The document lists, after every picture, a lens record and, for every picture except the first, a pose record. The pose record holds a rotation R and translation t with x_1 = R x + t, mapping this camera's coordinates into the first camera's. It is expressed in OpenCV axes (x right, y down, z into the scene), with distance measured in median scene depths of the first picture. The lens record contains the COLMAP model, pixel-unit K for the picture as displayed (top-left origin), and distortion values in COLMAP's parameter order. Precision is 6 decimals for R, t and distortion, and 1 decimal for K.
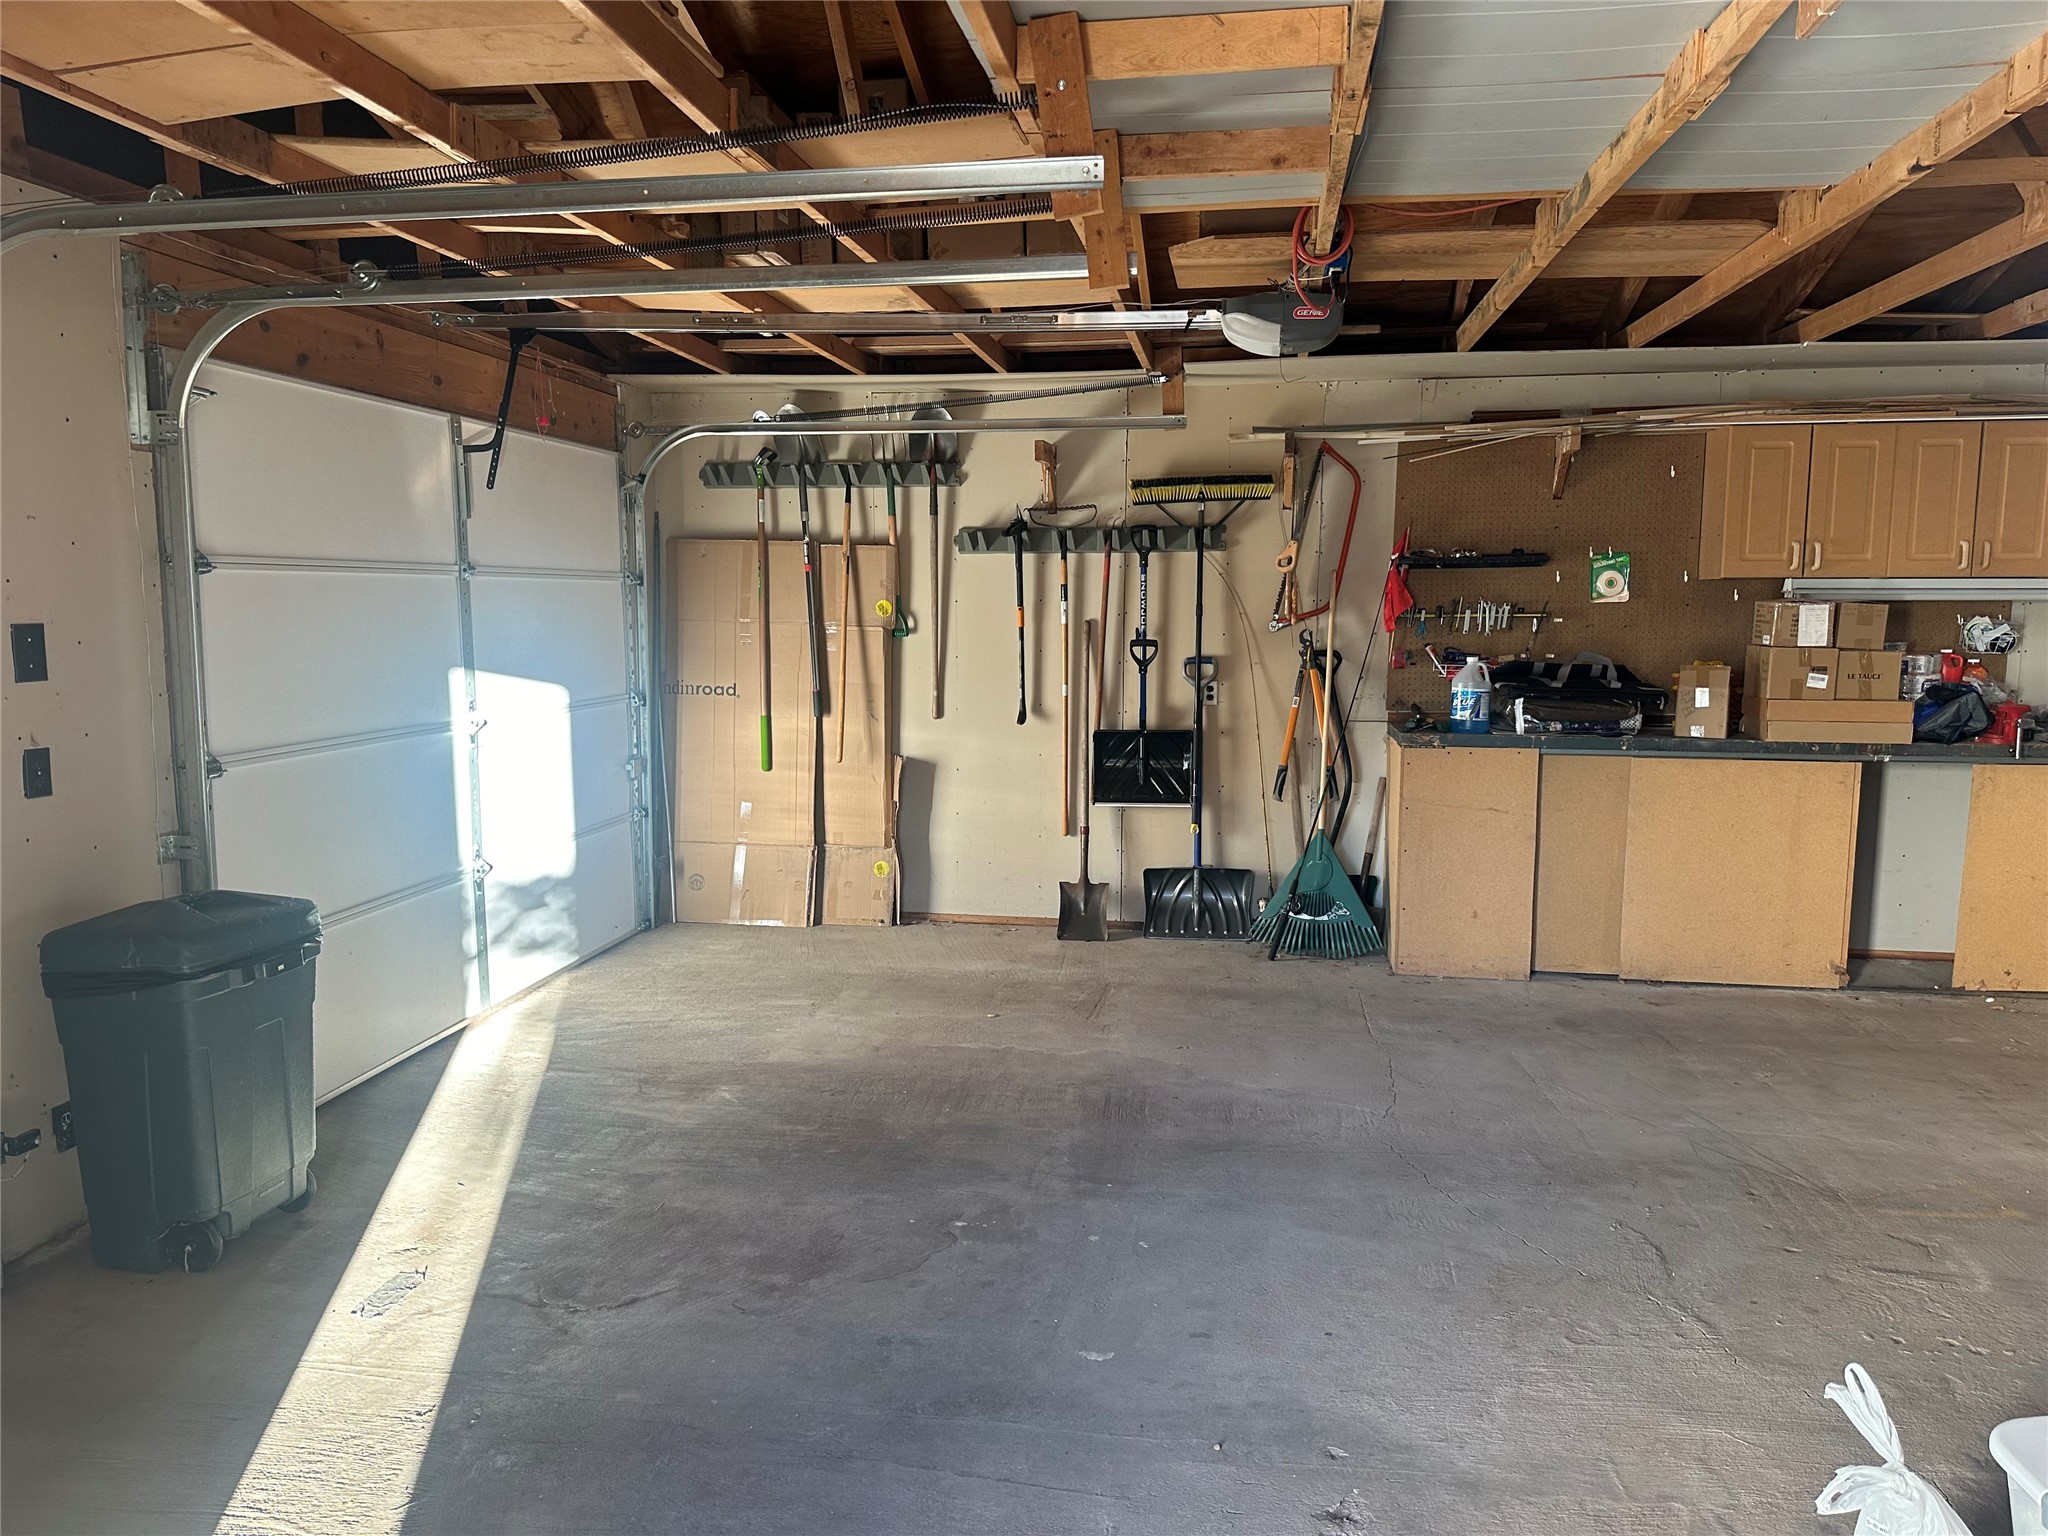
lens RADIAL K [[1434.2, 0, 1011.9], [0, 1434.2, 779.3], [0, 0, 1]] dist [0.198772, -0.274922]
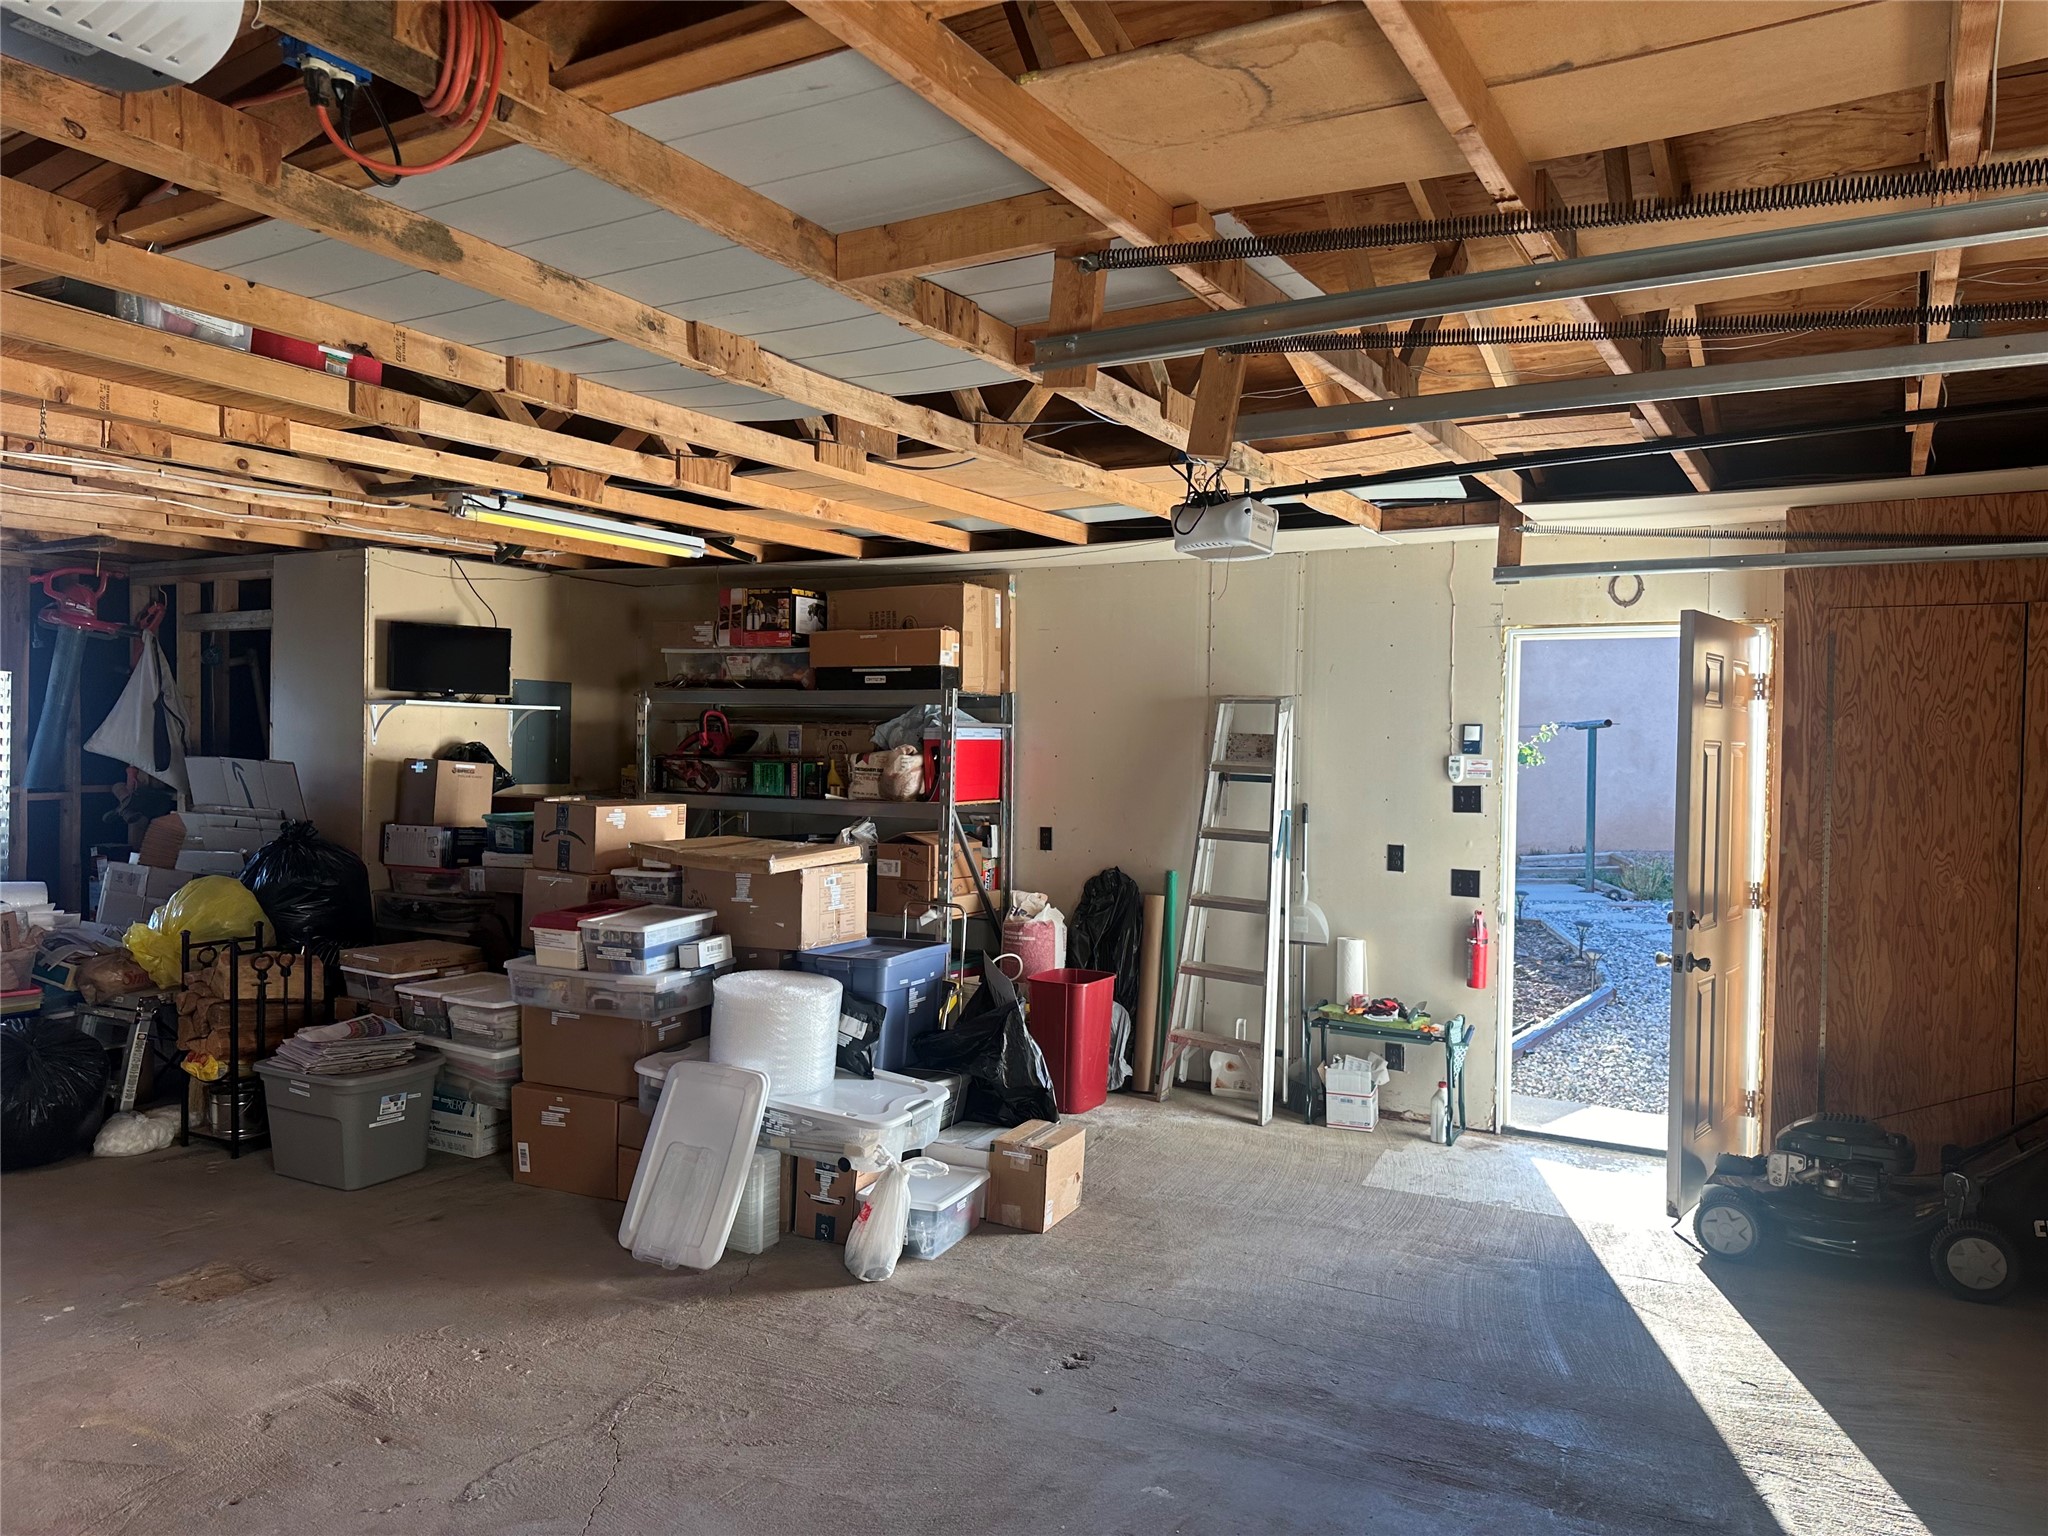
lens RADIAL K [[1431.3, 0, 1018.0], [0, 1431.3, 741.9], [0, 0, 1]] dist [0.054273, -0.051875]
pose [[-0.925563, -0.021931, 0.377958, -0.107764], [0.024650, 0.992712, 0.117966, -0.129096], [-0.377790, 0.118501, -0.918277, 0.953847]]
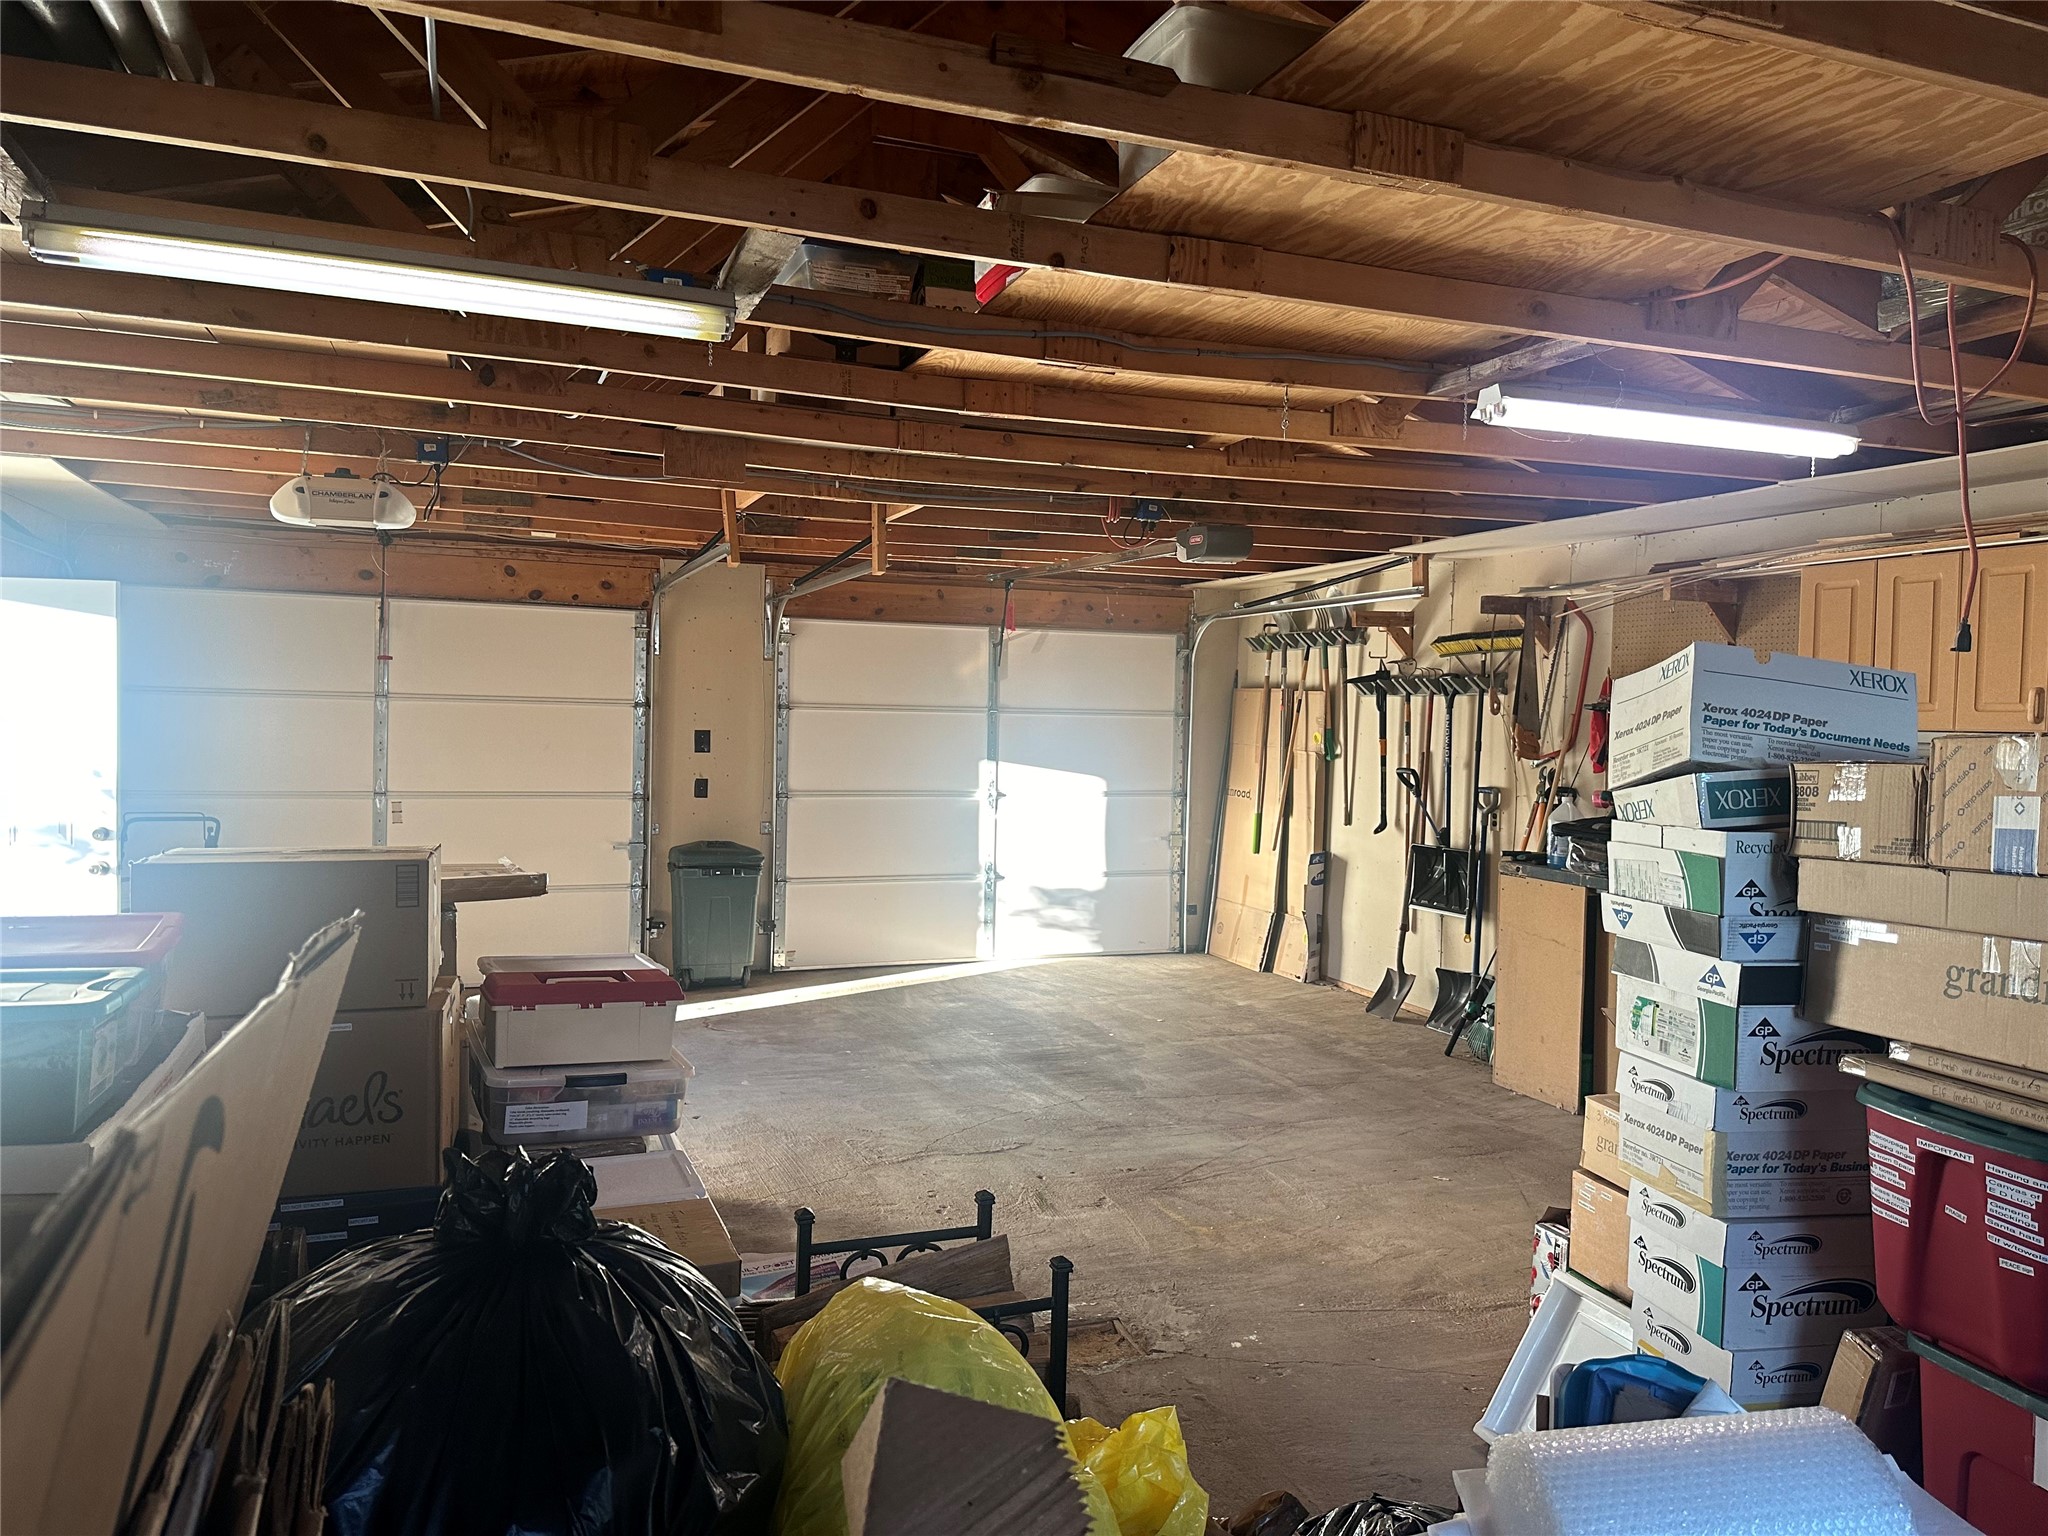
lens RADIAL K [[1434.2, 0, 1011.9], [0, 1434.2, 779.3], [0, 0, 1]] dist [0.198772, -0.274922]
pose [[0.489208, 0.051981, -0.870617, 1.012717], [-0.132390, 0.991081, -0.015217, -0.026689], [0.862061, 0.122705, 0.491726, 0.127497]]
